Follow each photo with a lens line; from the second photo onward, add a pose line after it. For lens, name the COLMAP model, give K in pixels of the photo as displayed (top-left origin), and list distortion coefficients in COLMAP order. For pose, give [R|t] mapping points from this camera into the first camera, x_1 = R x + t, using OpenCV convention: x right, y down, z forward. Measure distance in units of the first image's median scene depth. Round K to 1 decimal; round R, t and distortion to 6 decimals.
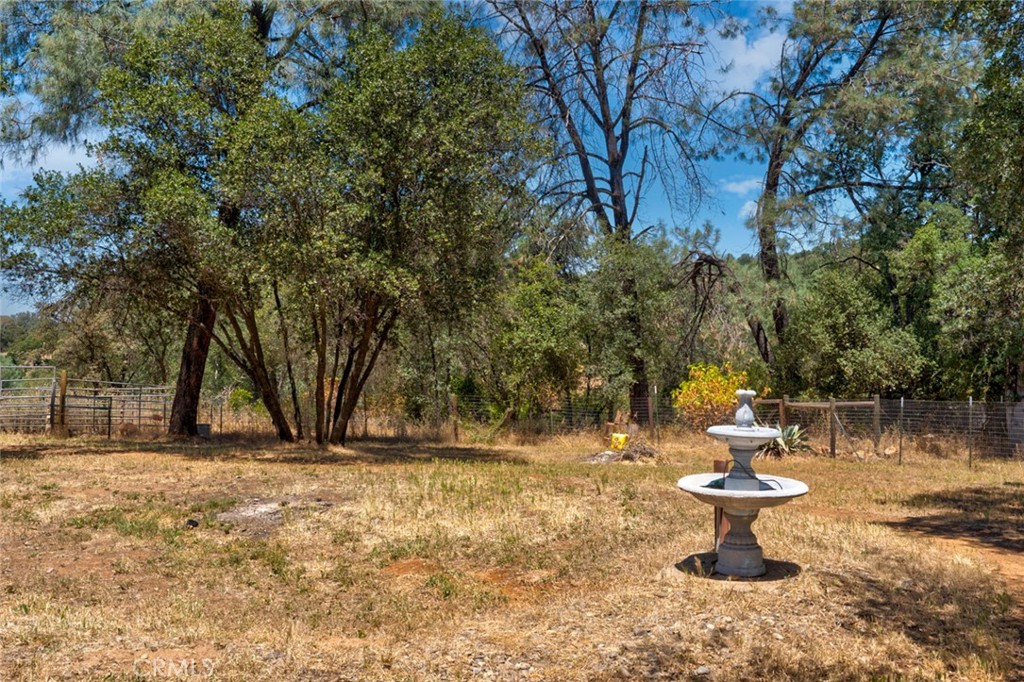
lens RADIAL K [[1056.3, 0, 514.6], [0, 1056.3, 340.8], [0, 0, 1]] dist [-0.012819, 0.000000]
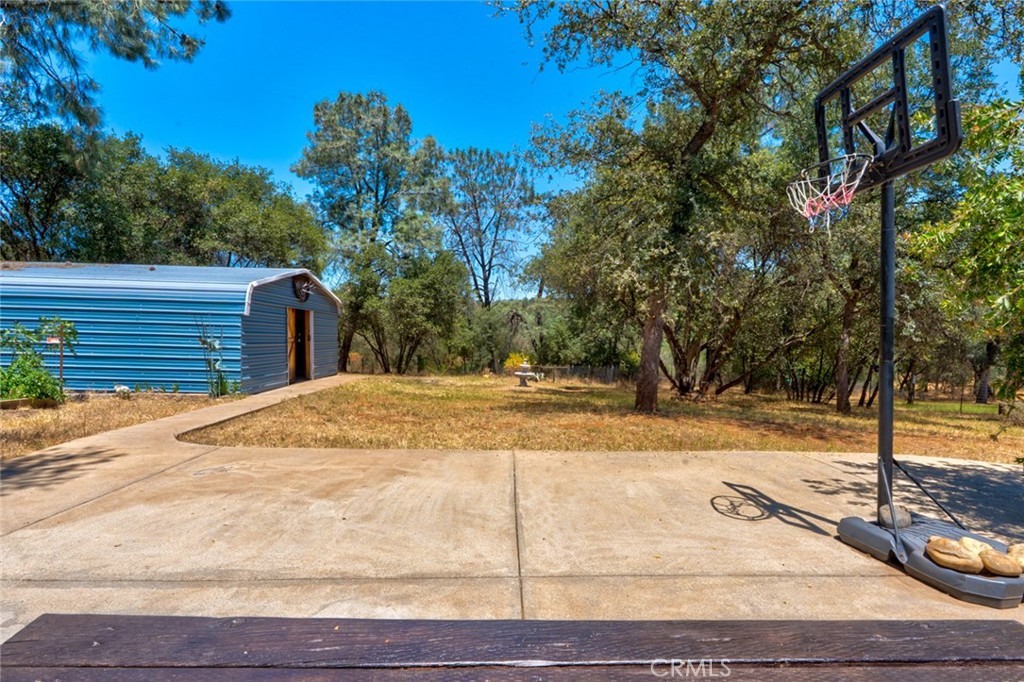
lens RADIAL K [[500.9, 0, 512.4], [0, 500.9, 341.9], [0, 0, 1]] dist [-0.000064, 0.000000]
pose [[0.983766, 0.035973, 0.175814, -0.065621], [-0.036862, 0.999319, 0.001793, -0.010371], [-0.175629, -0.008245, 0.984422, -0.330699]]
